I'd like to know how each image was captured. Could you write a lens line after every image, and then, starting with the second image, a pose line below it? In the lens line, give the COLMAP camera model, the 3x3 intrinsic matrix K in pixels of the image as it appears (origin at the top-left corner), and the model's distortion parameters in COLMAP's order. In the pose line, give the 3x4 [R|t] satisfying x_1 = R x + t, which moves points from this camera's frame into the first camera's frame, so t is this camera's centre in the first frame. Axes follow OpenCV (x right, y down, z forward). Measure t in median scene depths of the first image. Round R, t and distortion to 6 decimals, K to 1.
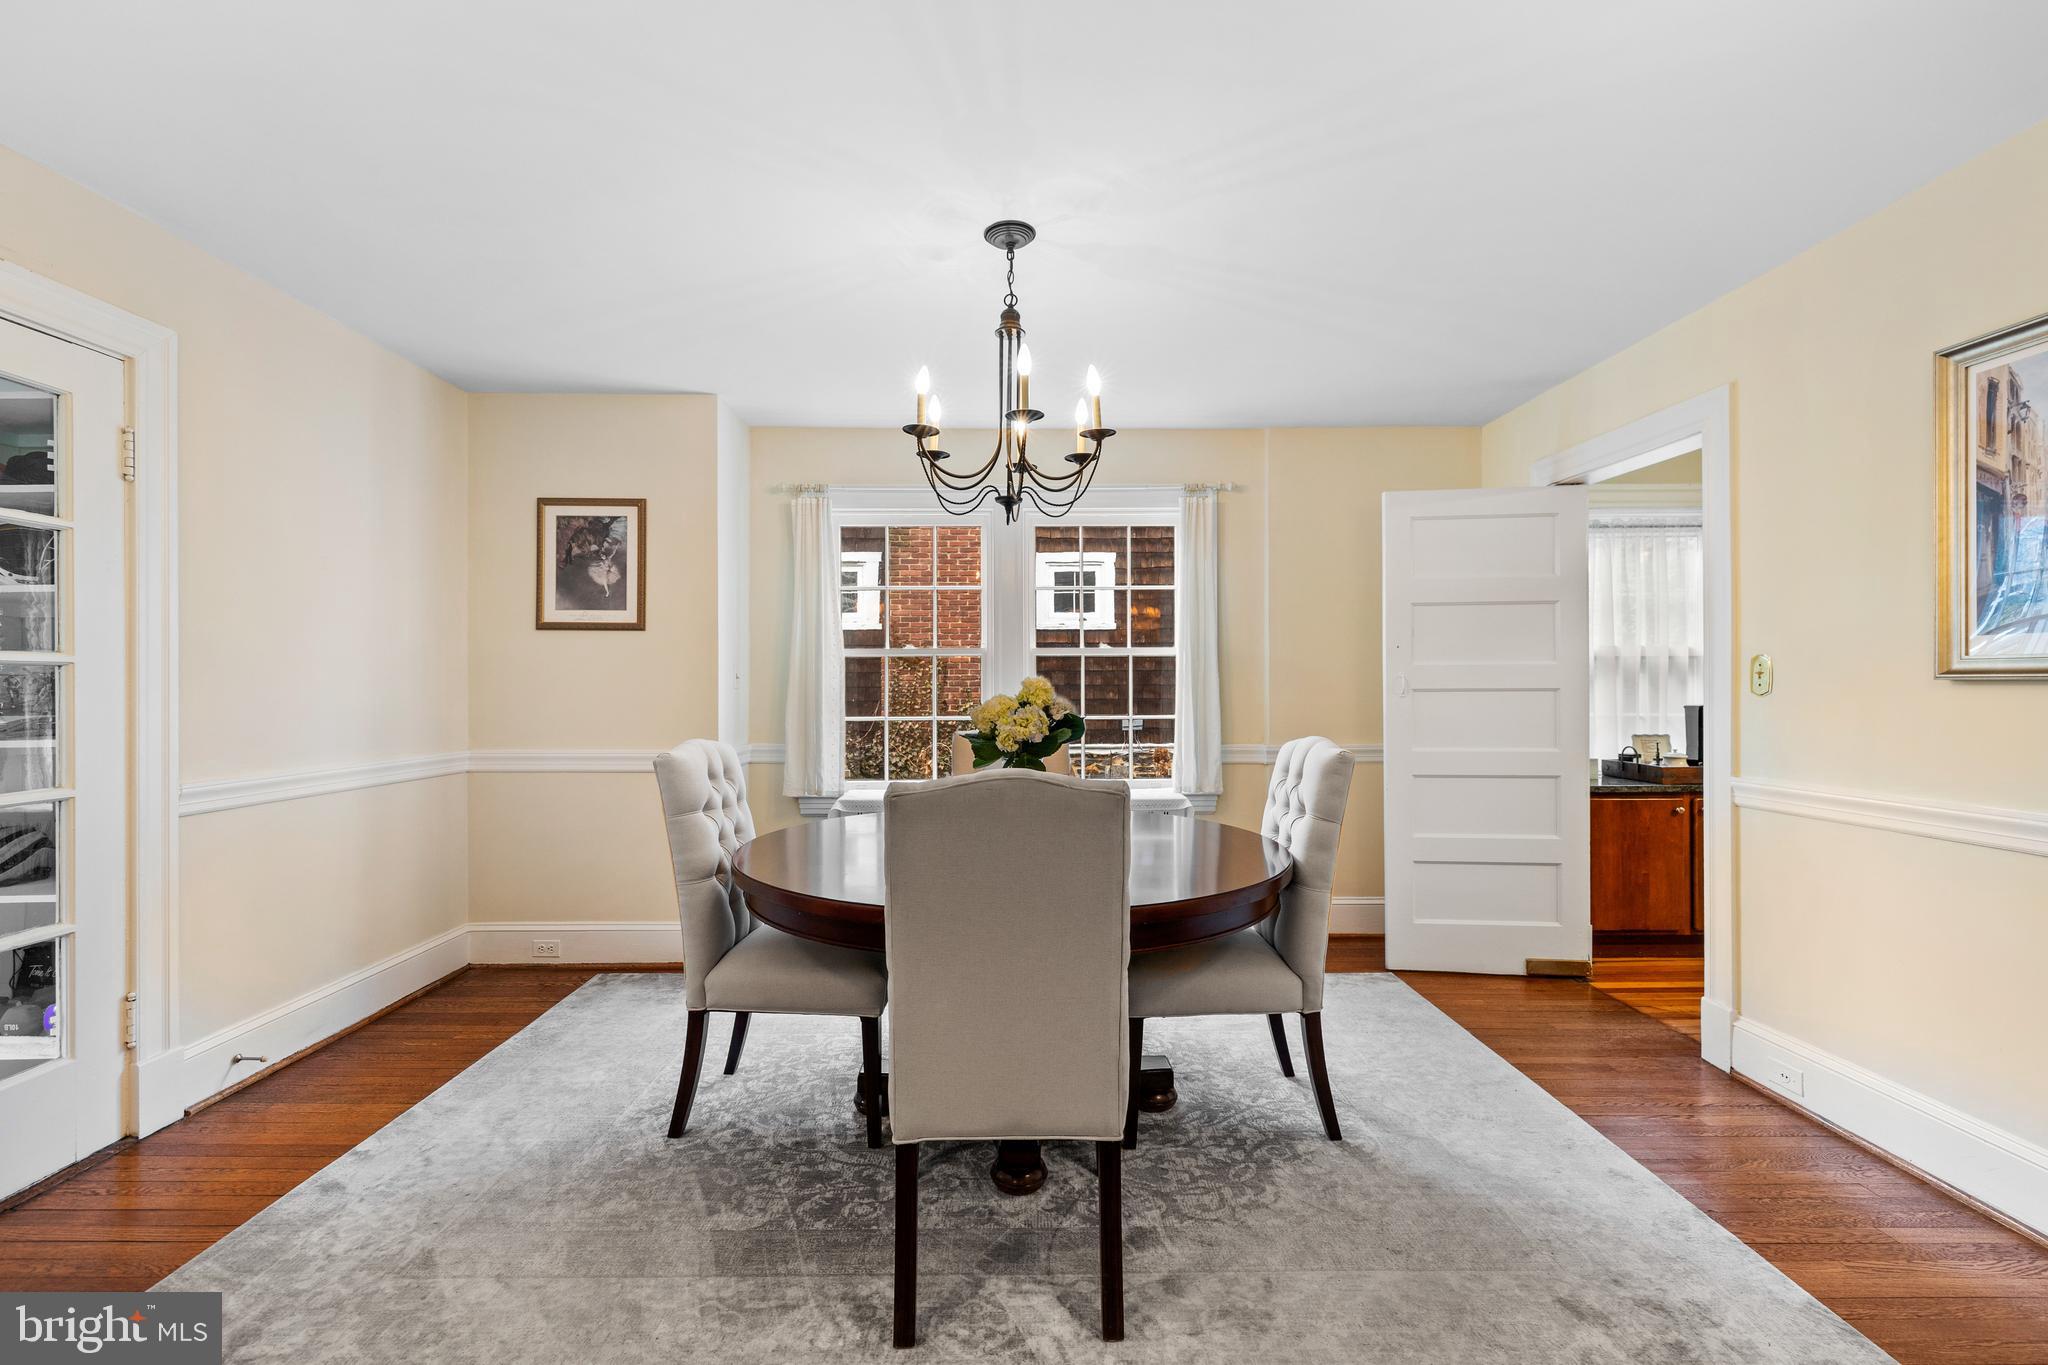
lens RADIAL K [[865.6, 0, 1024.0], [0, 865.6, 682.5], [0, 0, 1]] dist [0.002864, 0.000414]
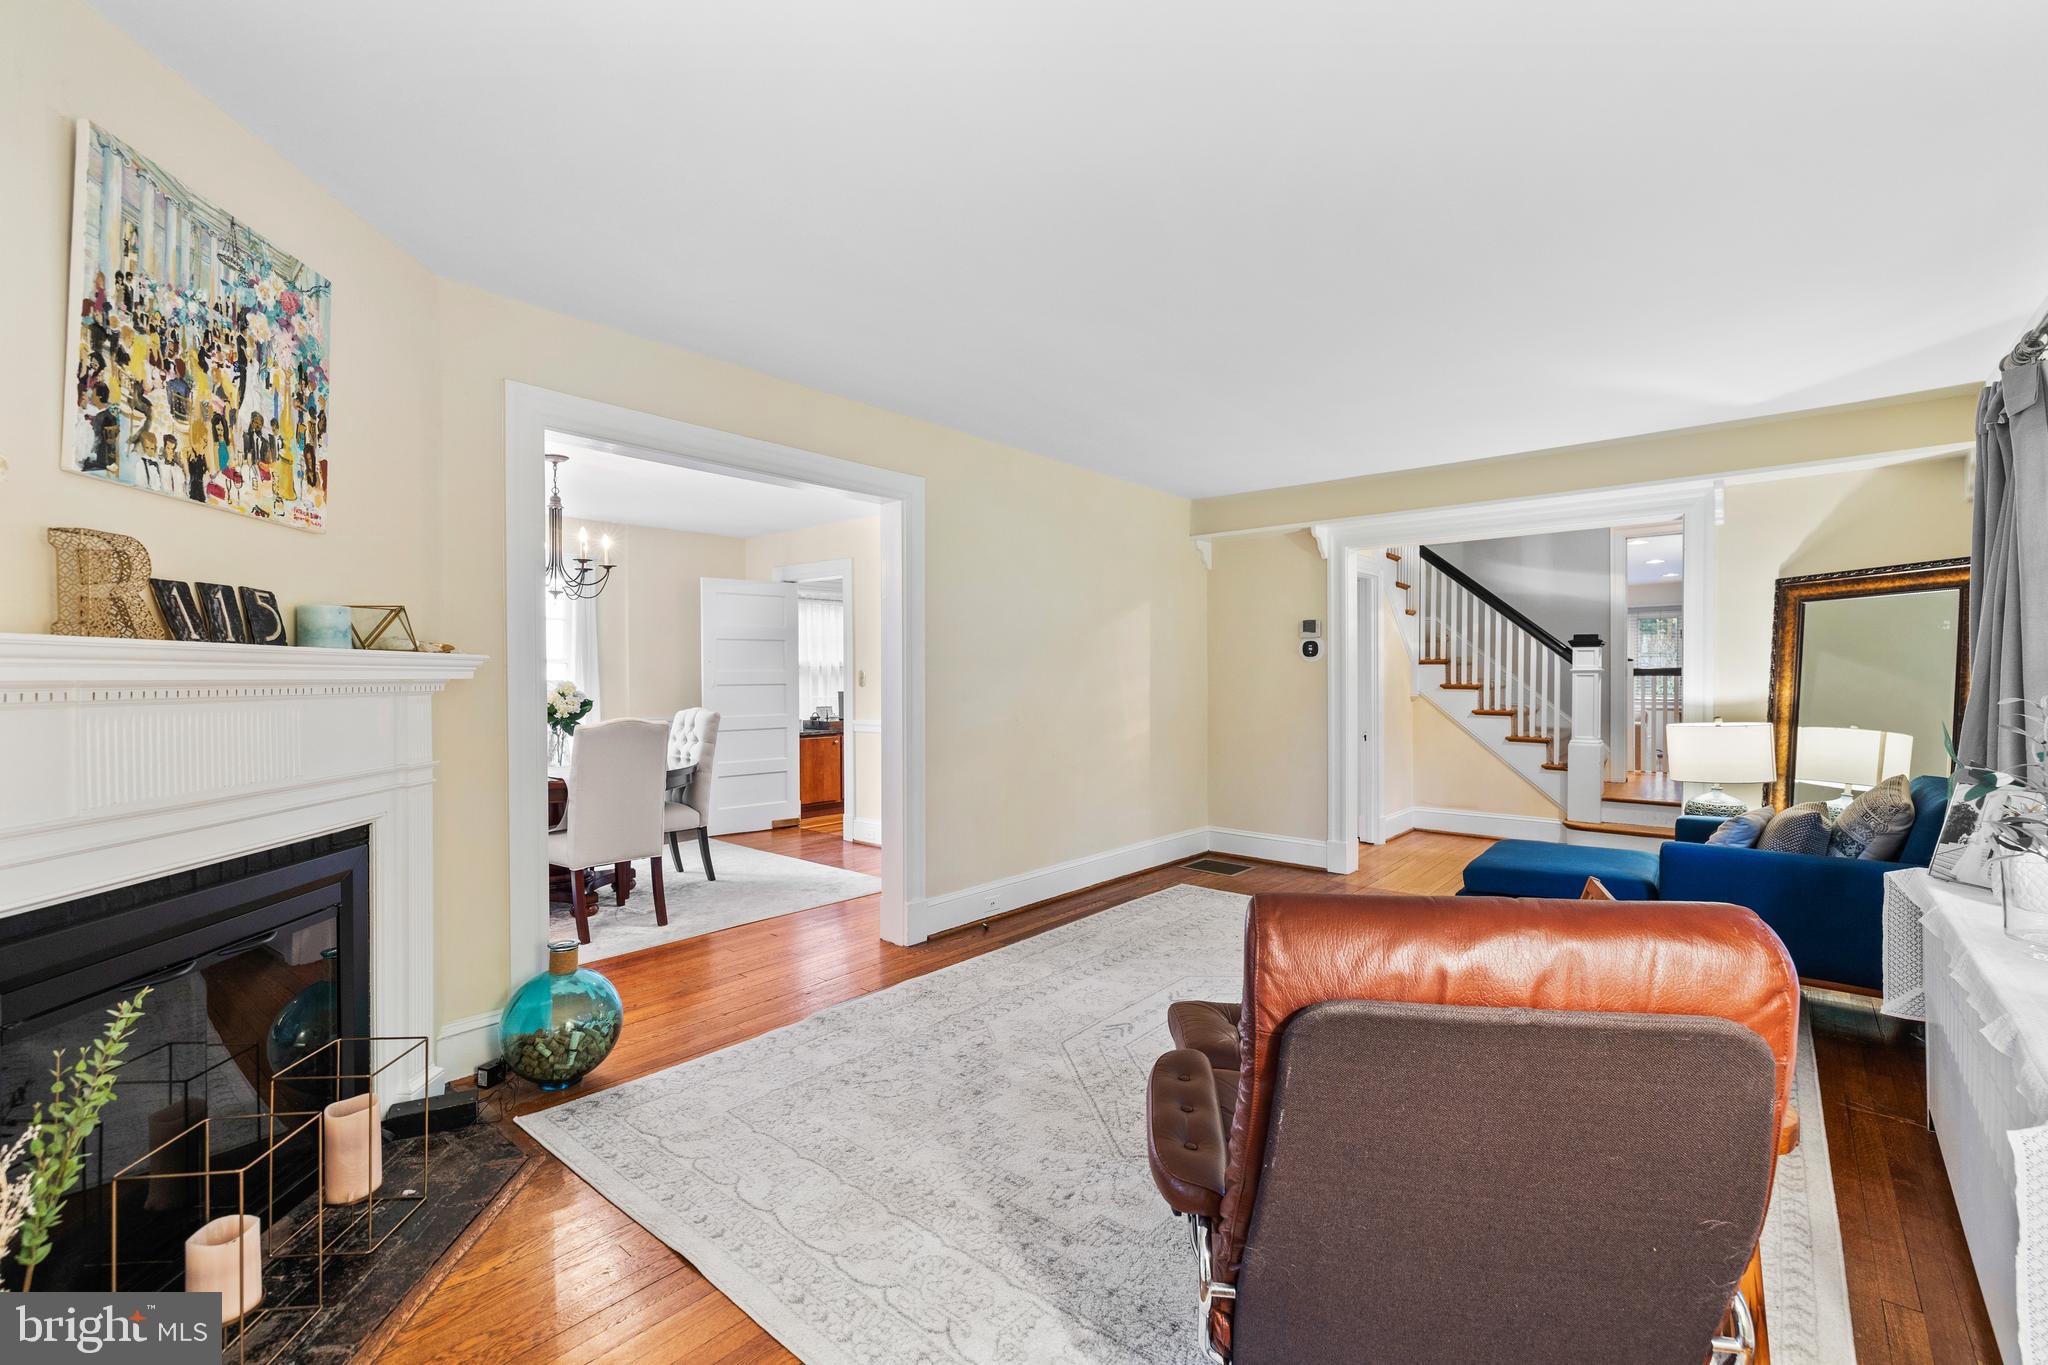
lens RADIAL K [[865.6, 0, 1024.0], [0, 865.6, 682.5], [0, 0, 1]] dist [0.002864, 0.000414]
pose [[0.654914, -0.007053, 0.755670, -0.511648], [0.000818, 0.999962, 0.008623, -0.012142], [-0.755703, -0.005029, 0.654895, -0.693412]]
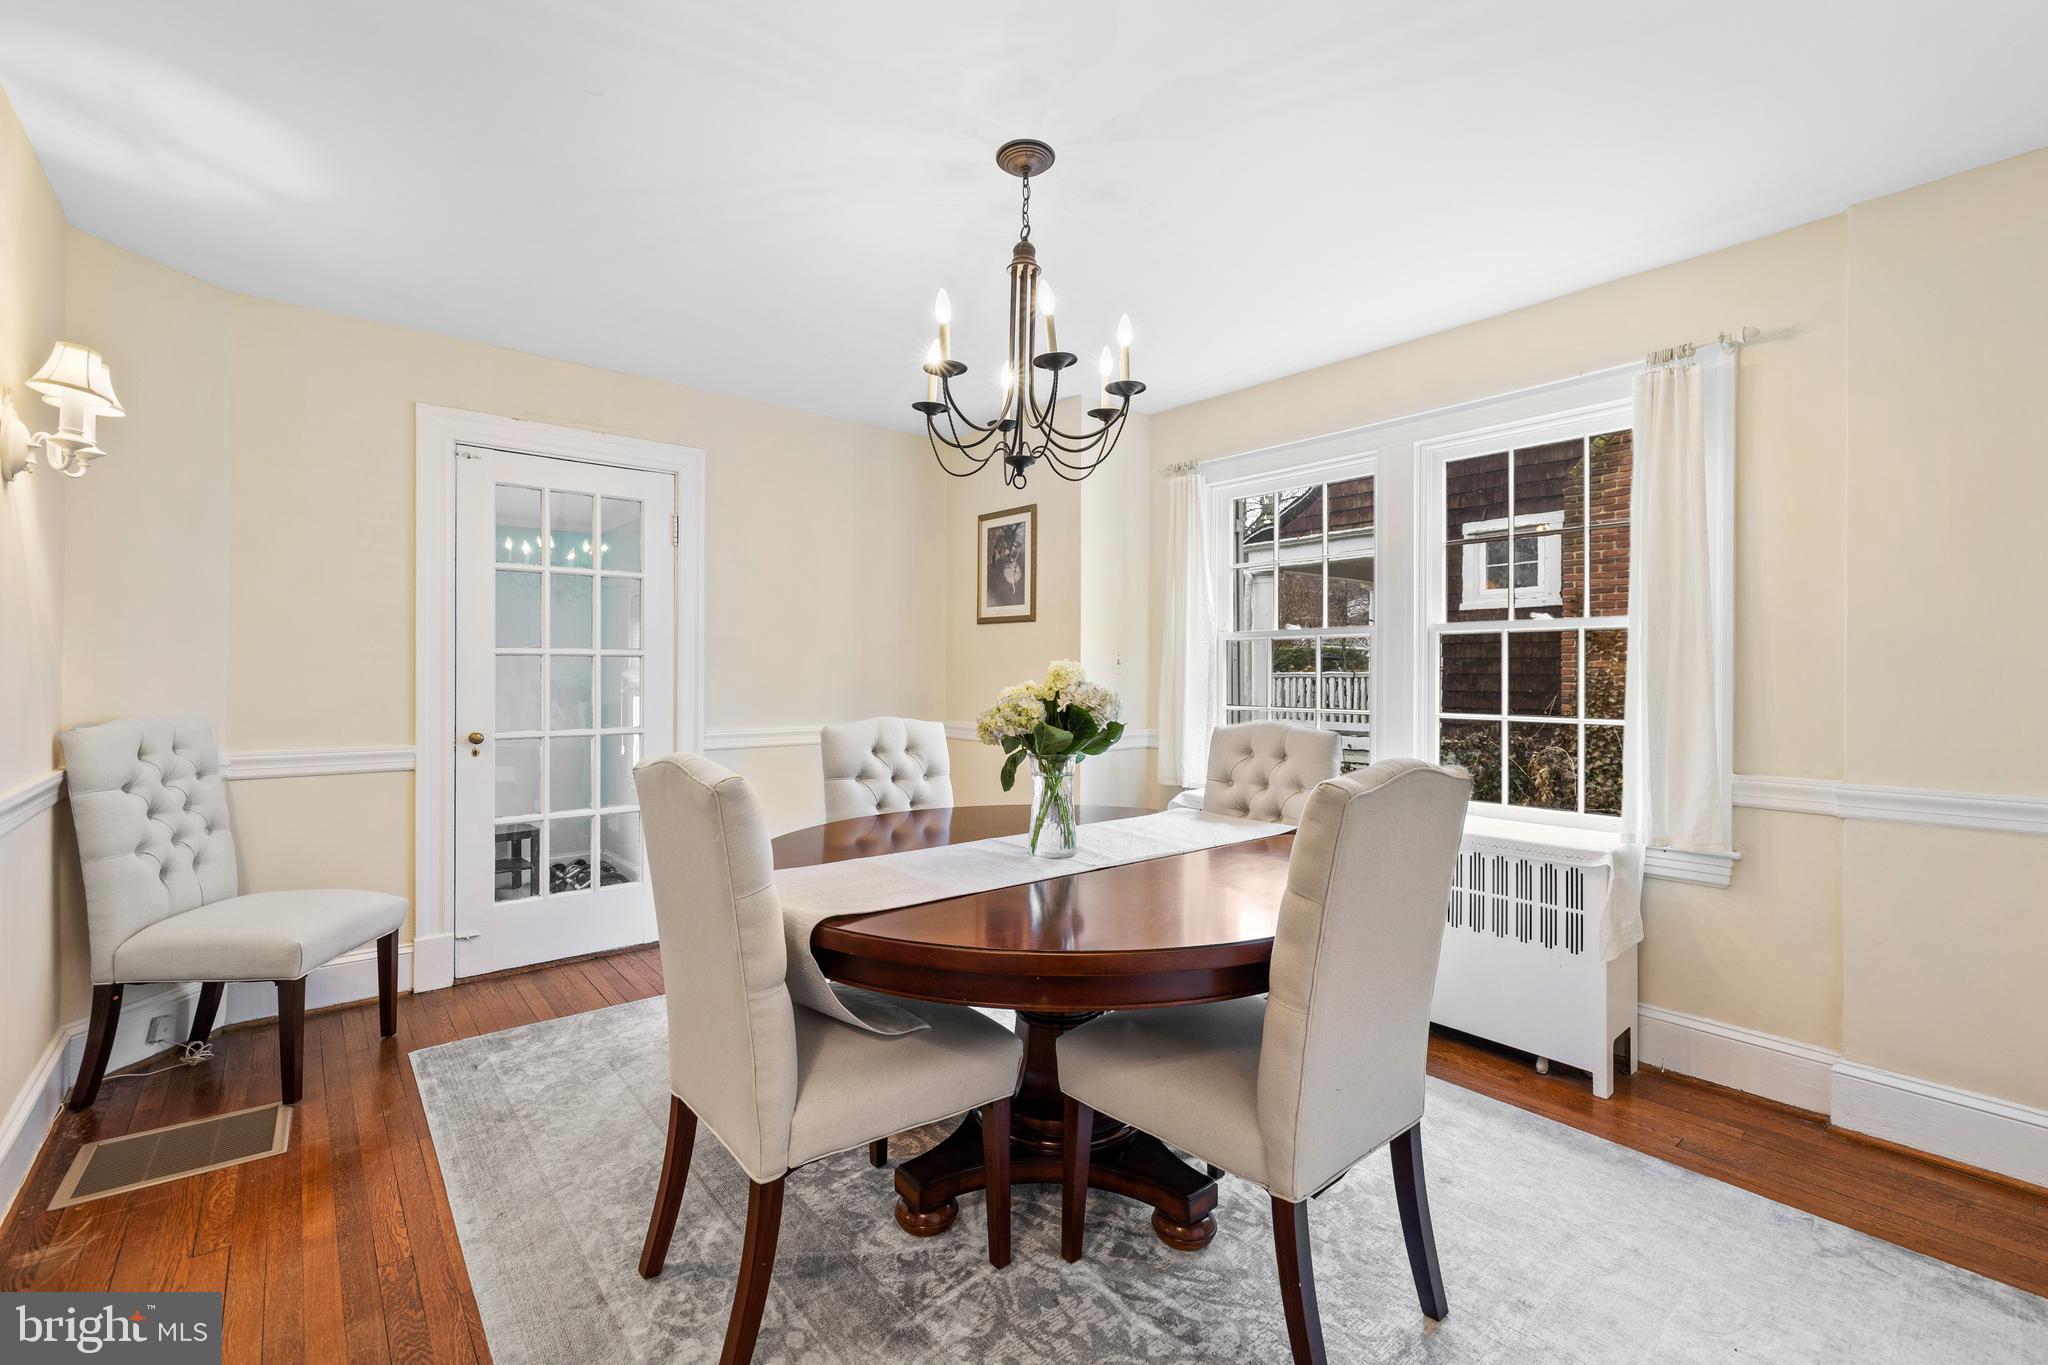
lens RADIAL K [[869.4, 0, 1022.7], [0, 869.4, 661.5], [0, 0, 1]] dist [0.002065, 0.000254]
pose [[0.637718, -0.004179, -0.770259, 0.423887], [-0.002979, 0.999964, -0.007892, 0.000696], [0.770265, 0.007328, 0.637682, 0.276343]]
